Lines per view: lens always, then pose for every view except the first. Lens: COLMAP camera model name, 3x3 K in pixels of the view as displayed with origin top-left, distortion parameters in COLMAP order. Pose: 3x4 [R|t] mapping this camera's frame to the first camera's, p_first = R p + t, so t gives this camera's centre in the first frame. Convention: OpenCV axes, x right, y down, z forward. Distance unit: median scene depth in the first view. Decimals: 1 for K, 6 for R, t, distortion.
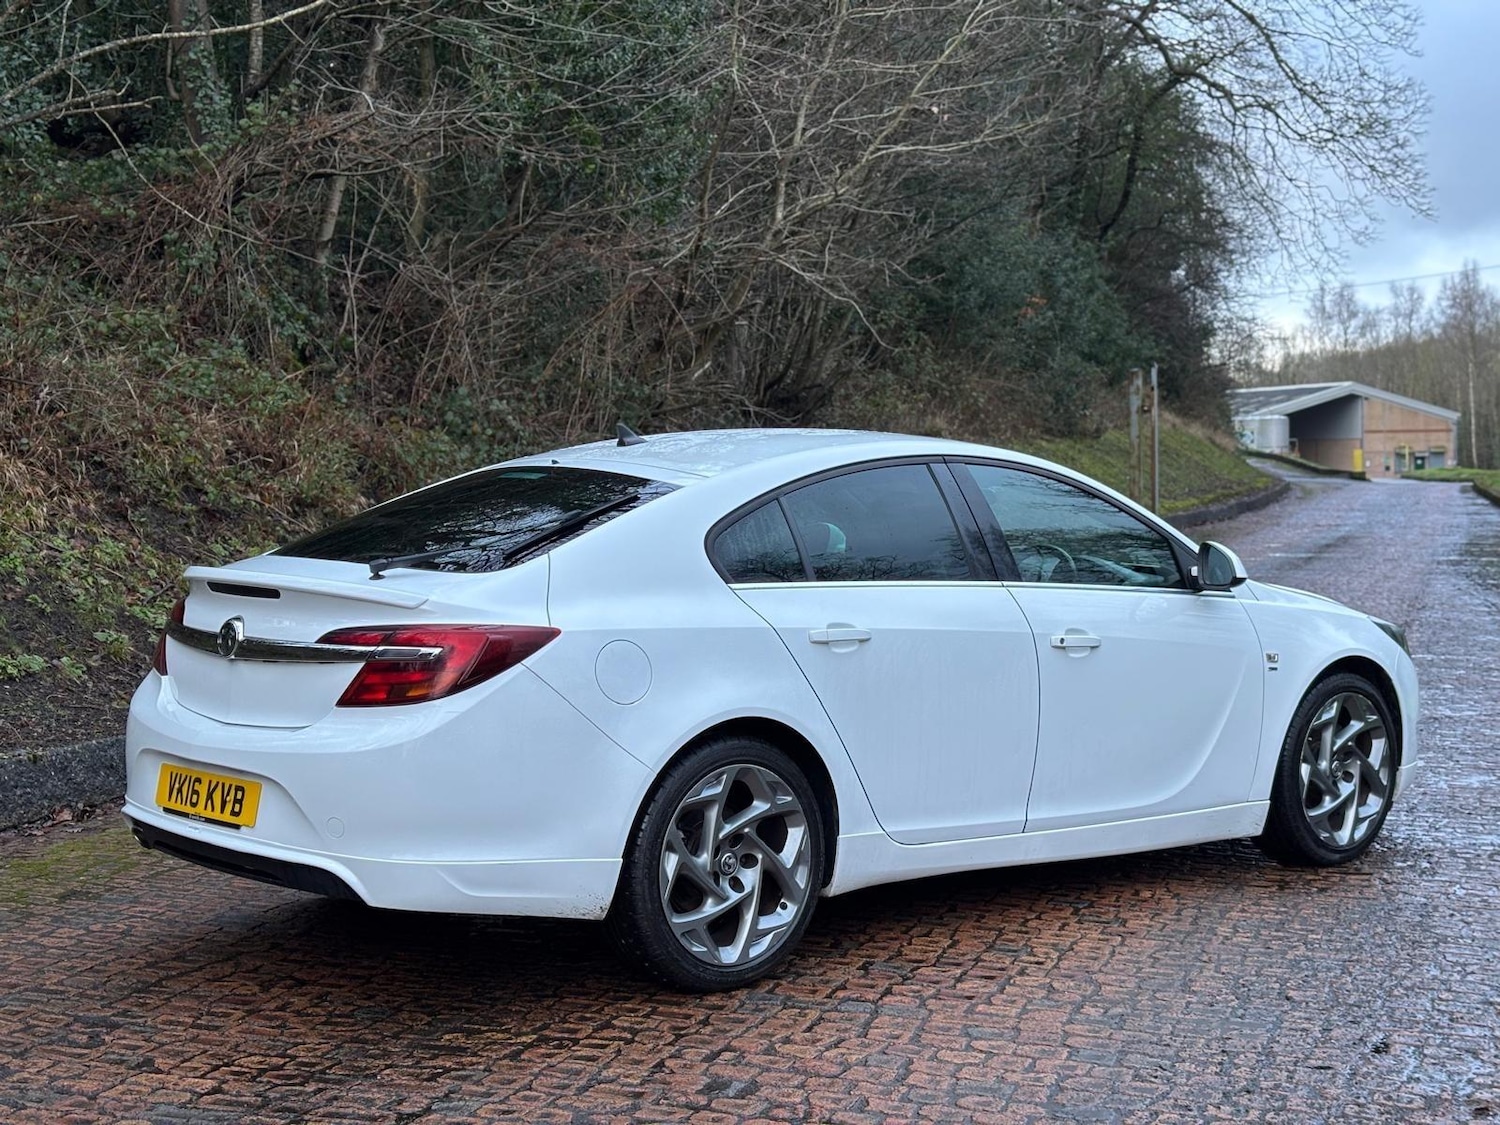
lens RADIAL K [[2304.7, 0, 742.1], [0, 2304.7, 571.3], [0, 0, 1]] dist [0.132917, 0.000000]
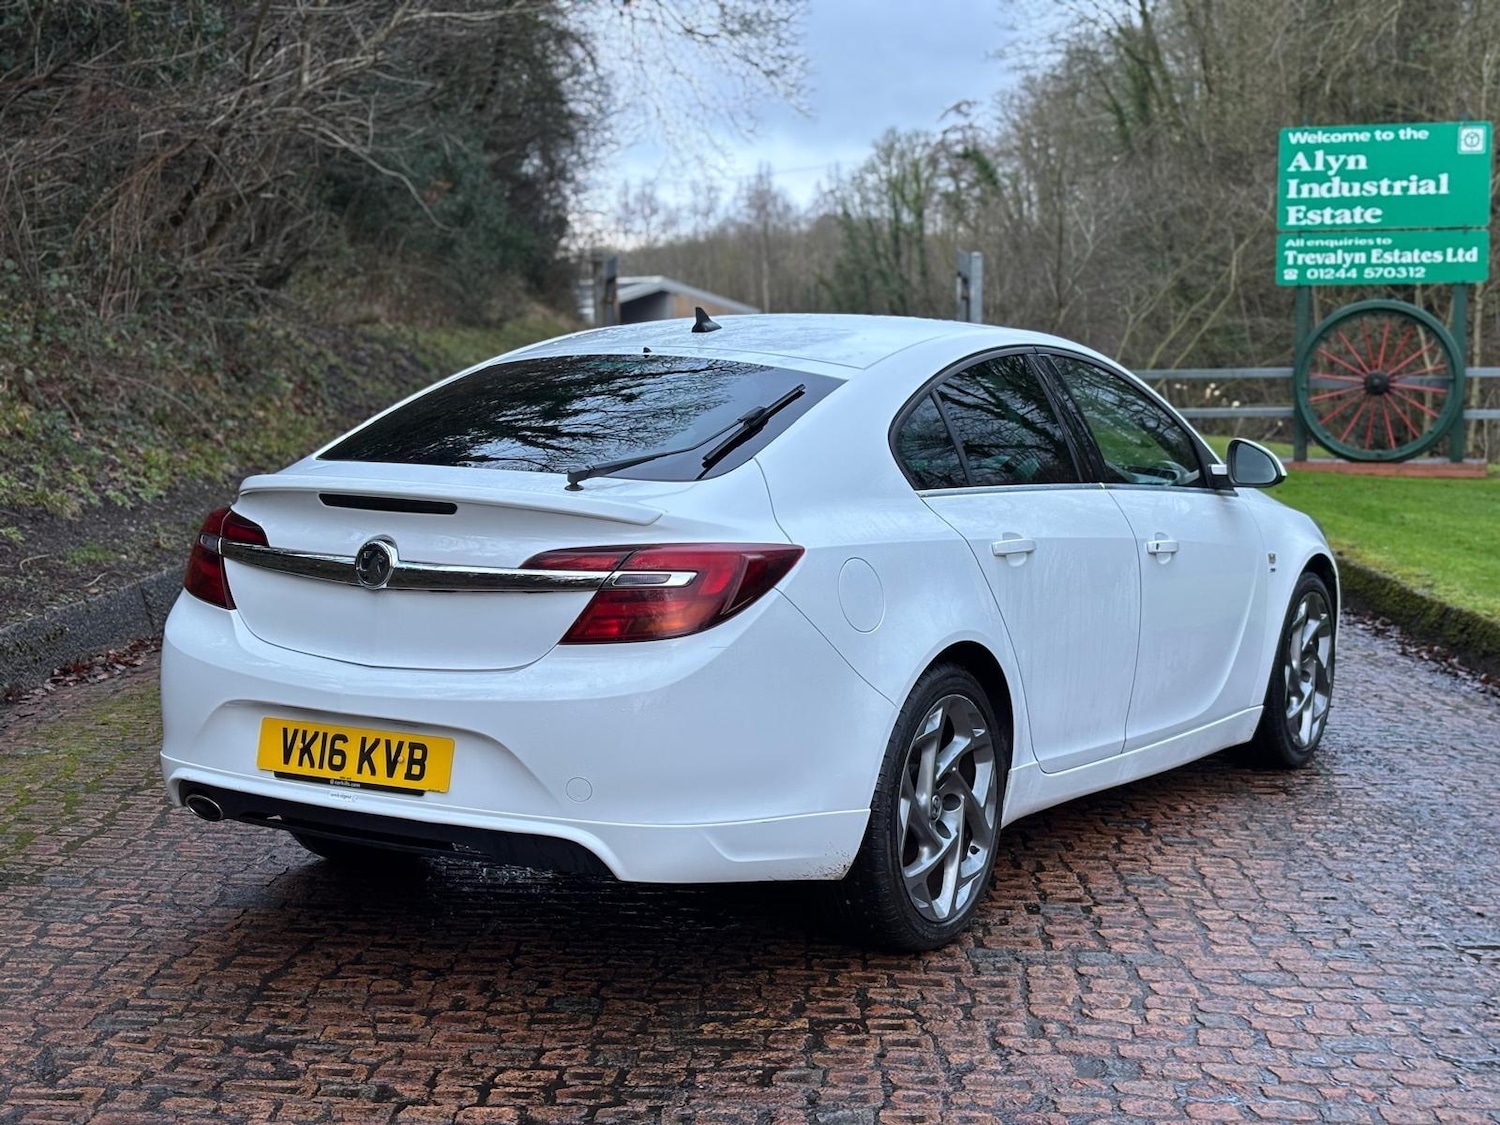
lens RADIAL K [[2304.7, 0, 751.7], [0, 2304.7, 552.6], [0, 0, 1]] dist [0.132917, 0.000000]
pose [[0.949874, -0.017961, 0.312118, -0.357297], [0.005563, 0.999161, 0.040567, -0.007488], [-0.312585, -0.036797, 0.949177, 0.187983]]
